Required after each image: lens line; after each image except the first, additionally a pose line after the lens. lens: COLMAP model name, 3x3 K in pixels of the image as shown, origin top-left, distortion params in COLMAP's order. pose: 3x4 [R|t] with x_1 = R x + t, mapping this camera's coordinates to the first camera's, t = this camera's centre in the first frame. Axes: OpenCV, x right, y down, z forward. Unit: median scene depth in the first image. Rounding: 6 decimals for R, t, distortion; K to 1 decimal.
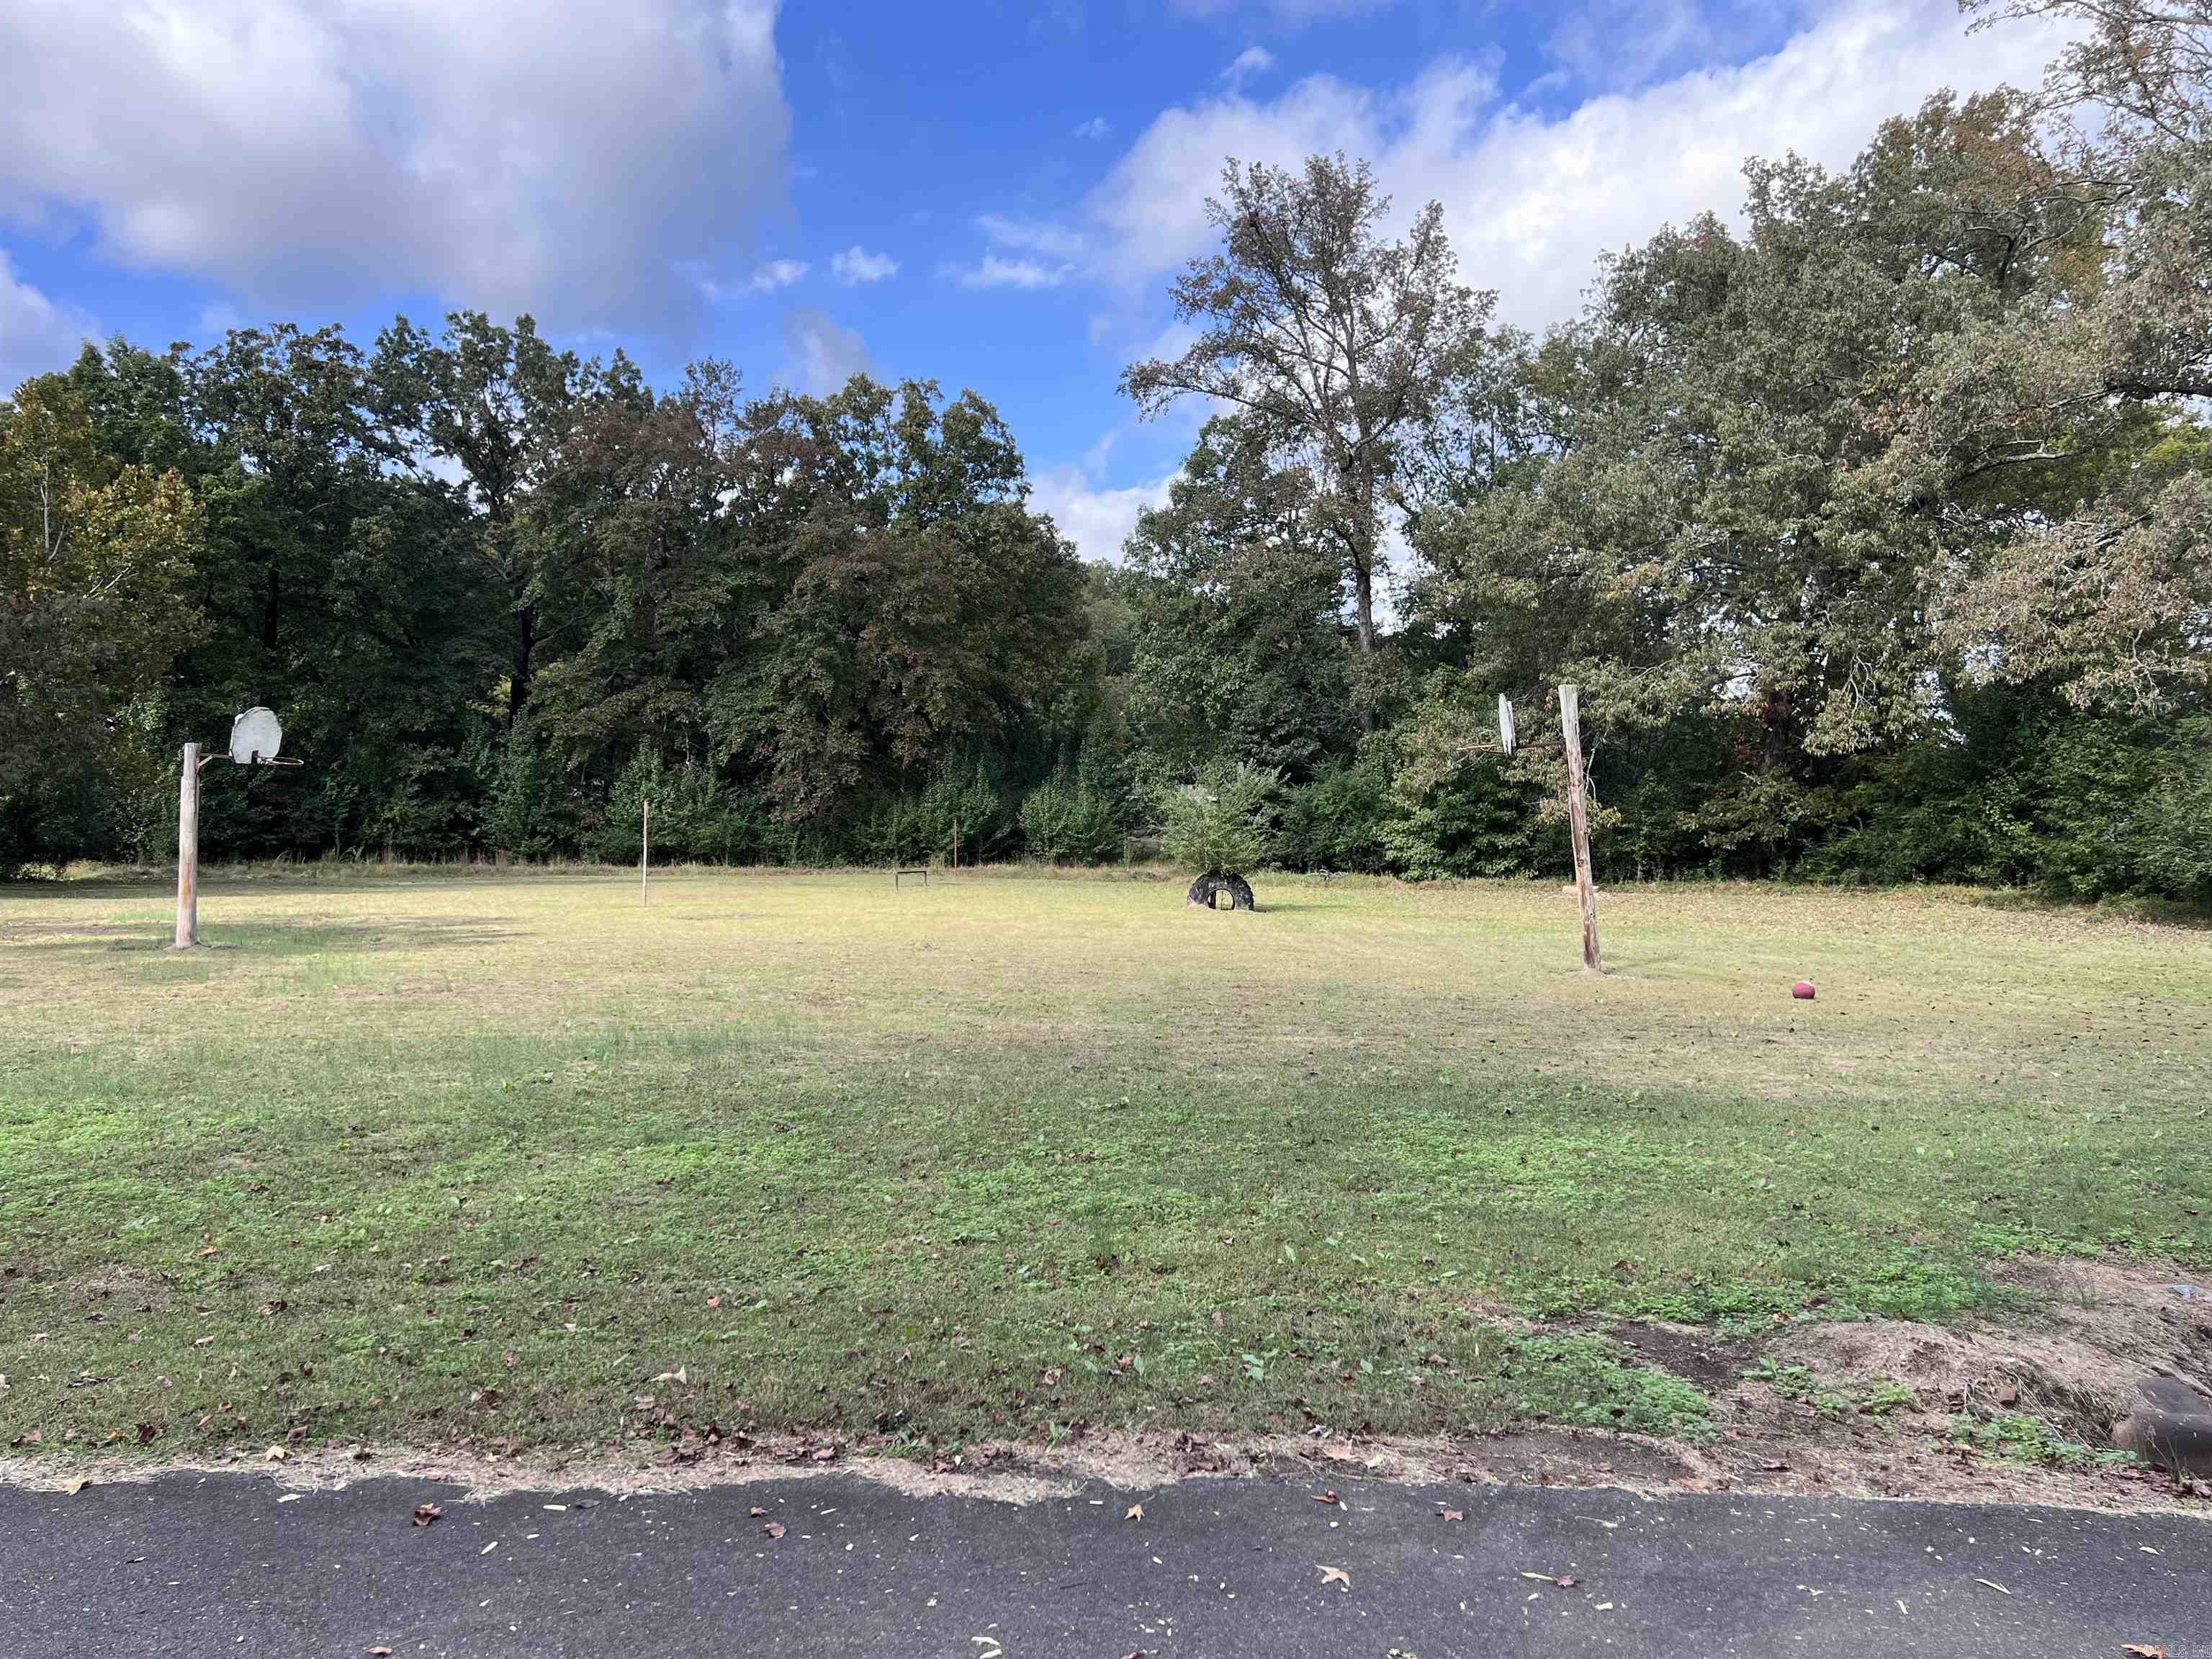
lens RADIAL K [[1673.4, 0, 1103.3], [0, 1673.4, 858.4], [0, 0, 1]] dist [0.061201, -0.071681]
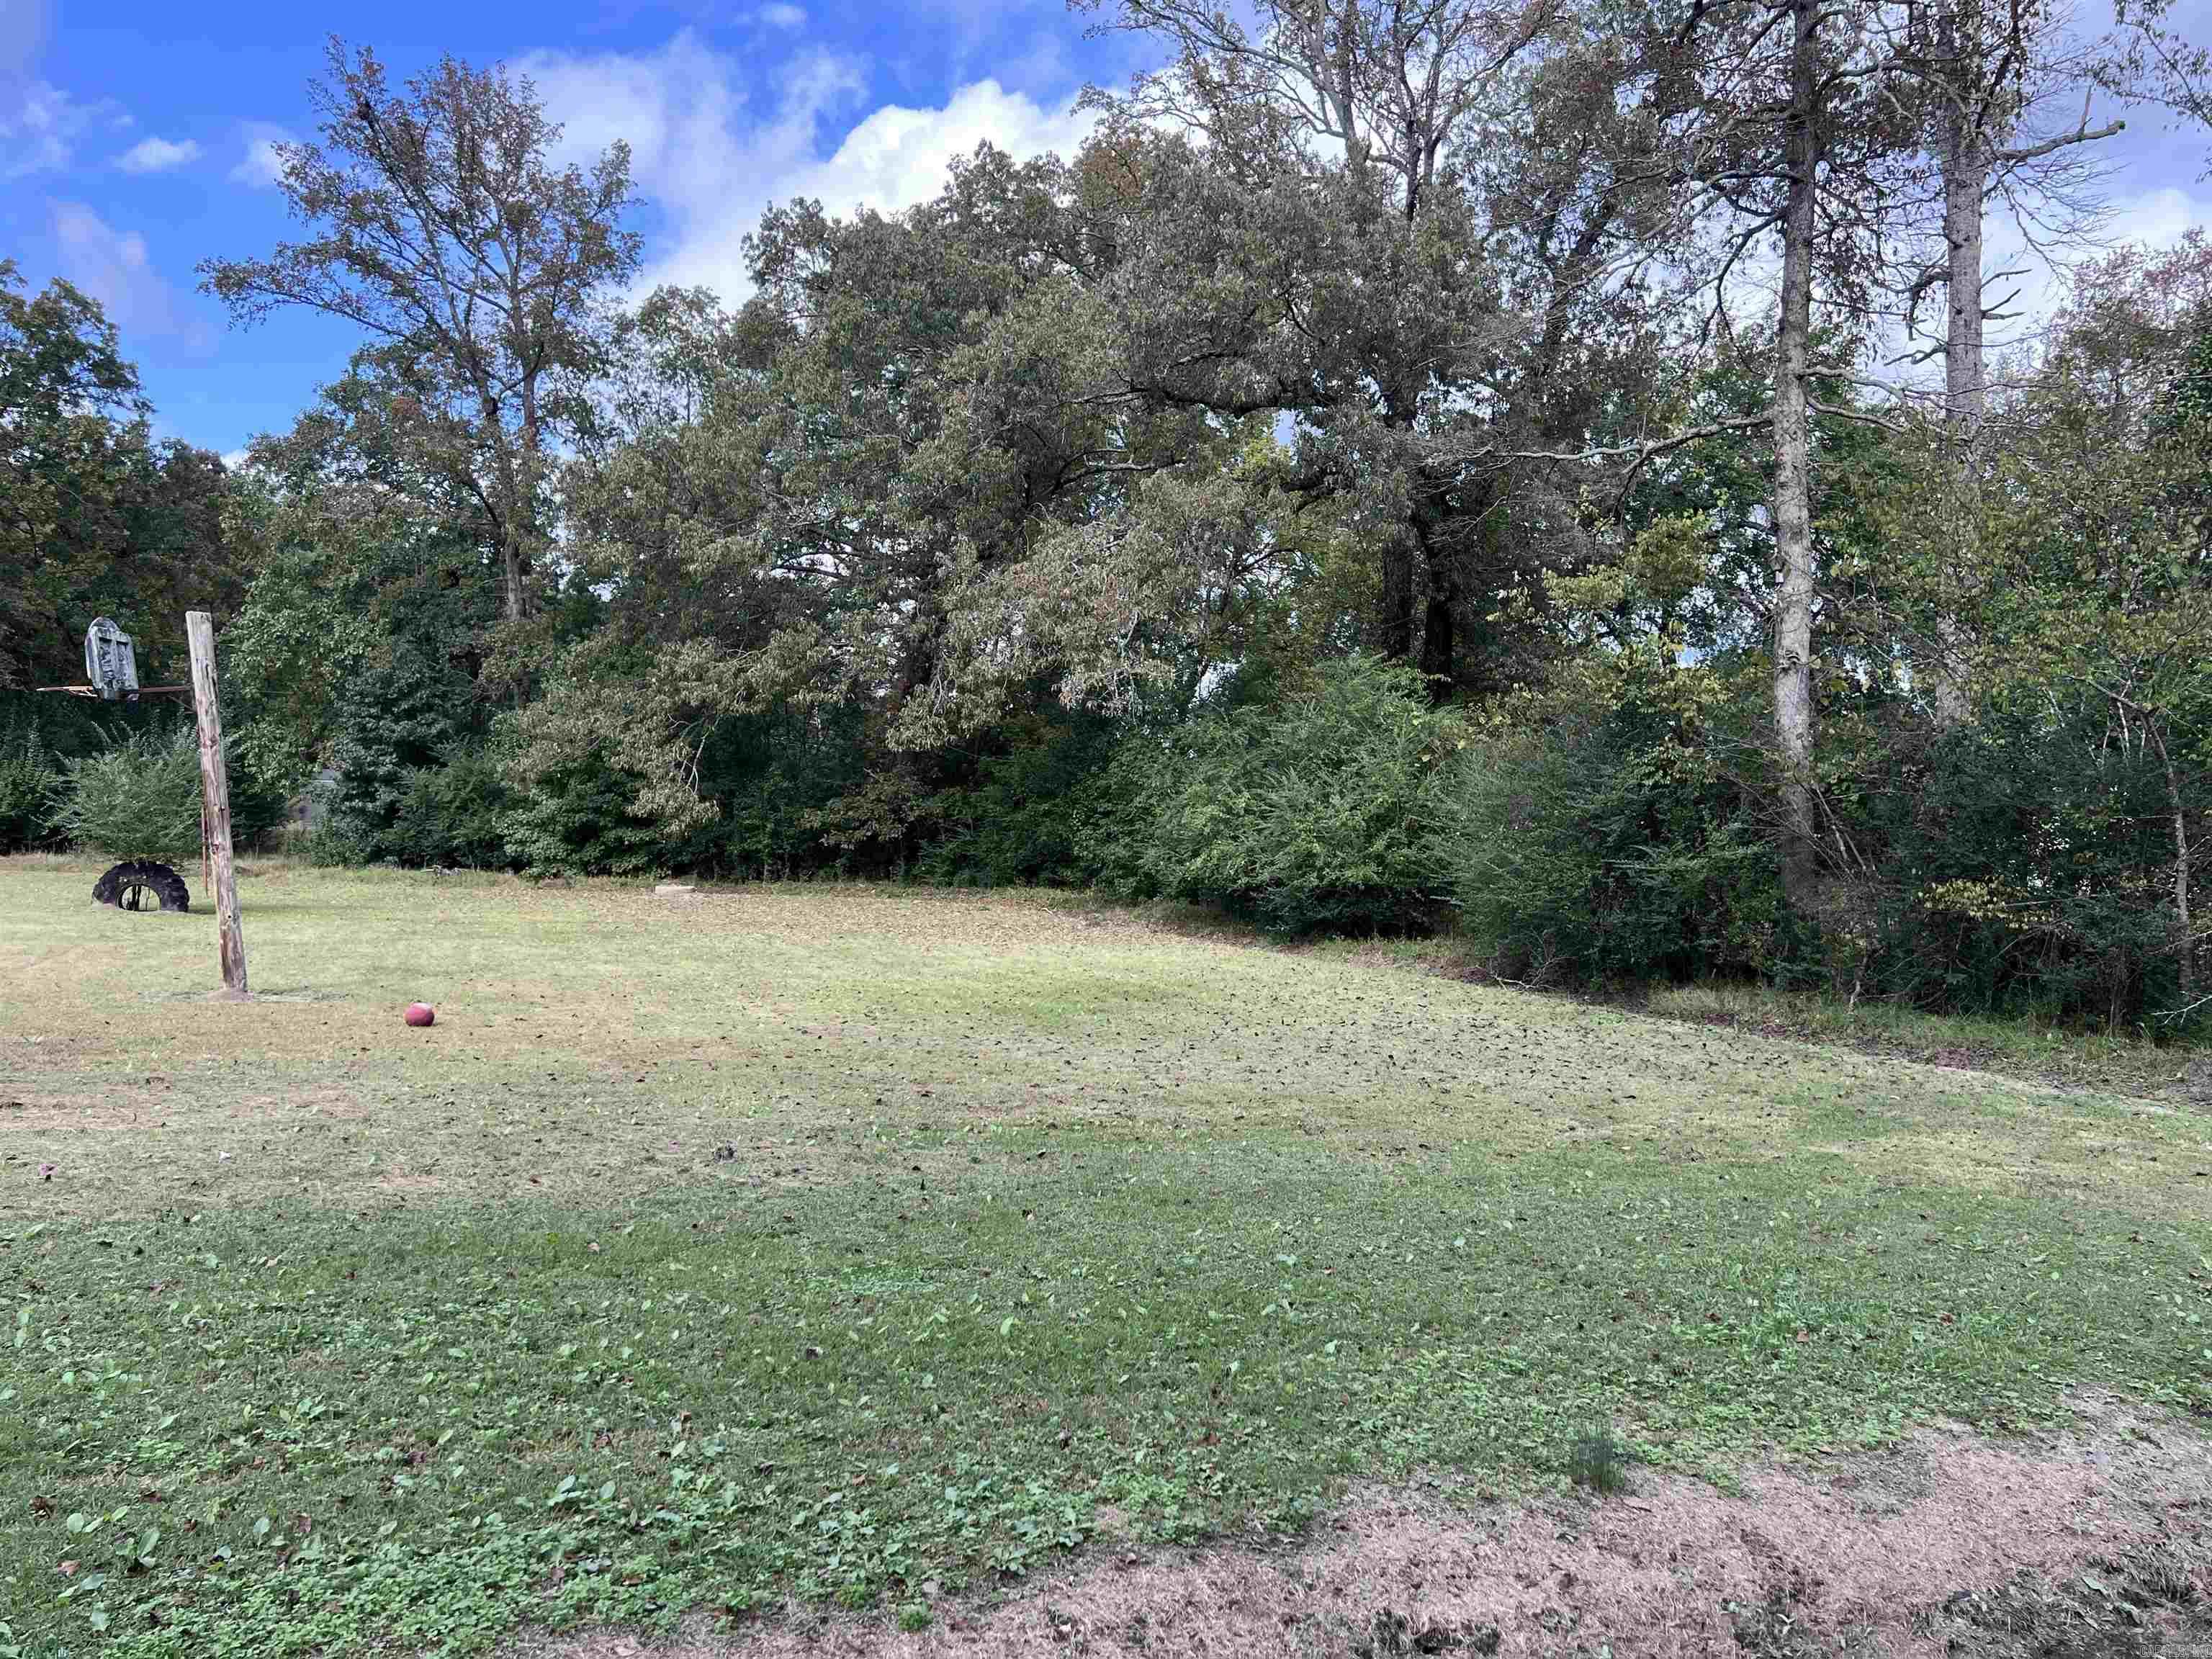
lens RADIAL K [[1673.4, 0, 1110.3], [0, 1673.4, 845.3], [0, 0, 1]] dist [0.061201, -0.071681]
pose [[0.930443, 0.017871, 0.366002, 0.121686], [-0.015512, 0.999836, -0.009385, -0.000672], [-0.366109, 0.003055, 0.930567, 0.048721]]
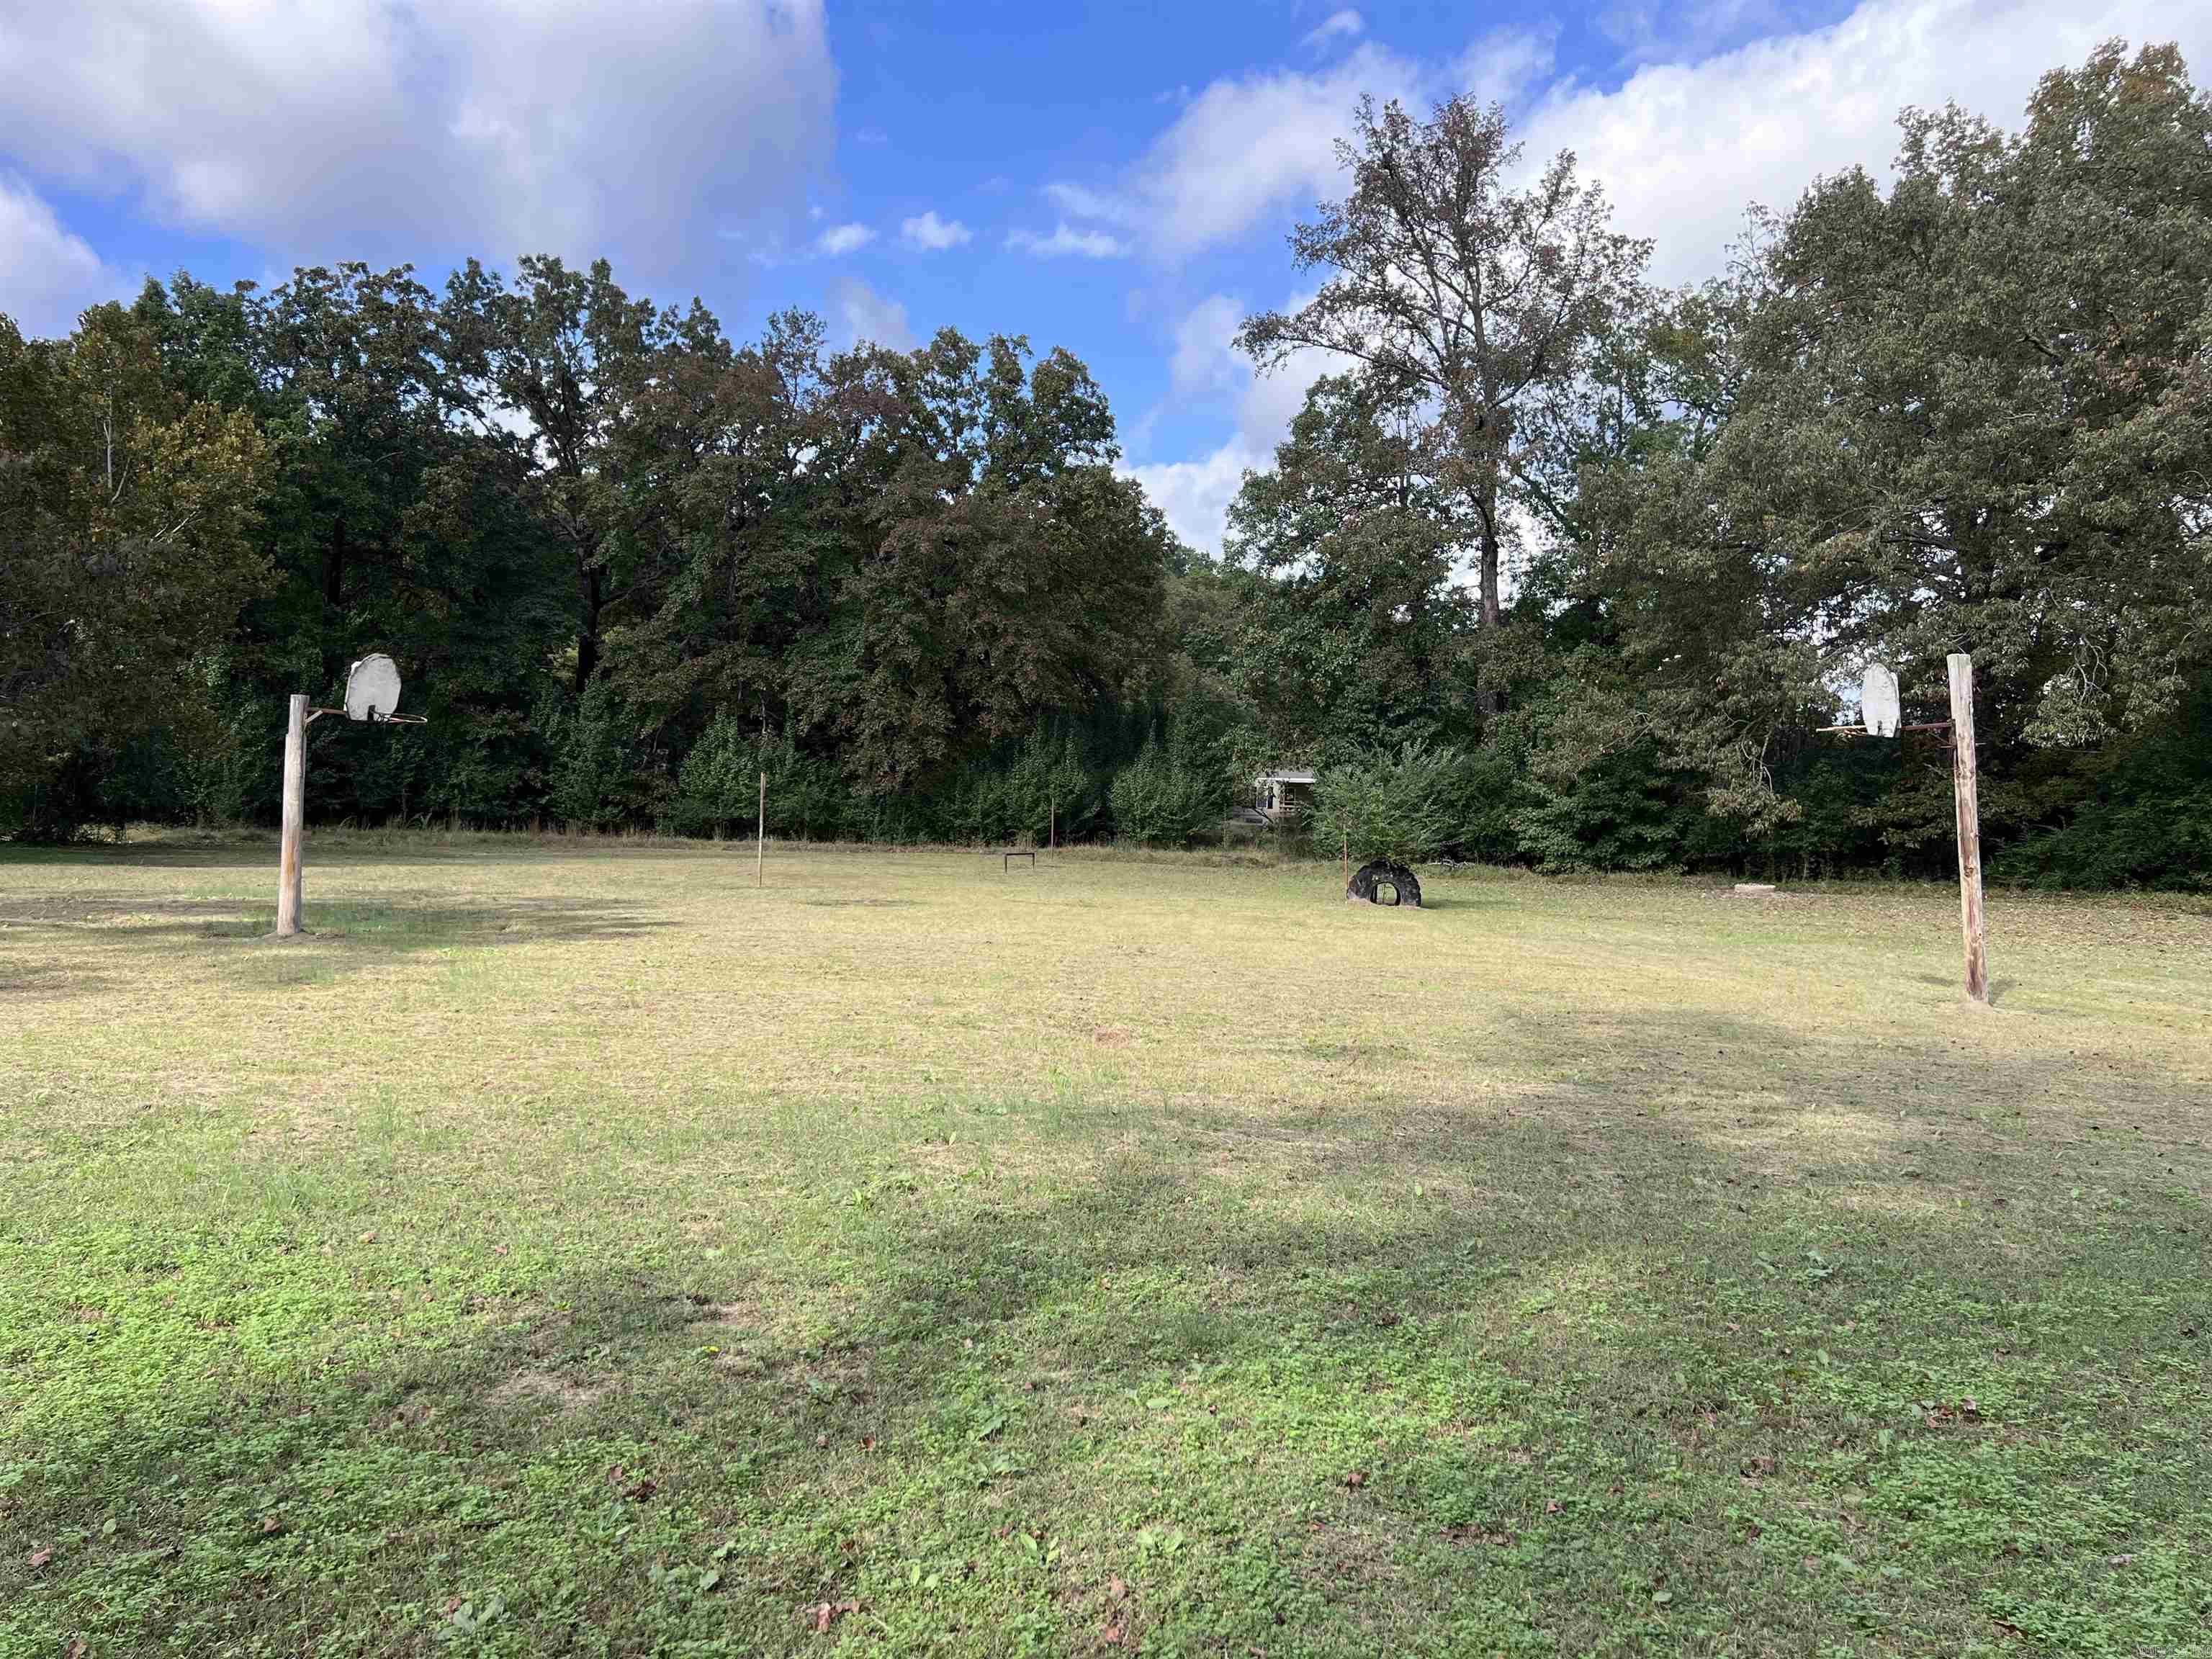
lens RADIAL K [[1673.4, 0, 1100.5], [0, 1673.4, 856.9], [0, 0, 1]] dist [0.061201, -0.071681]
pose [[0.999605, 0.020962, -0.018721, -0.040208], [-0.020732, 0.999708, 0.012416, -0.001974], [0.018976, -0.012023, 0.999748, 0.053158]]
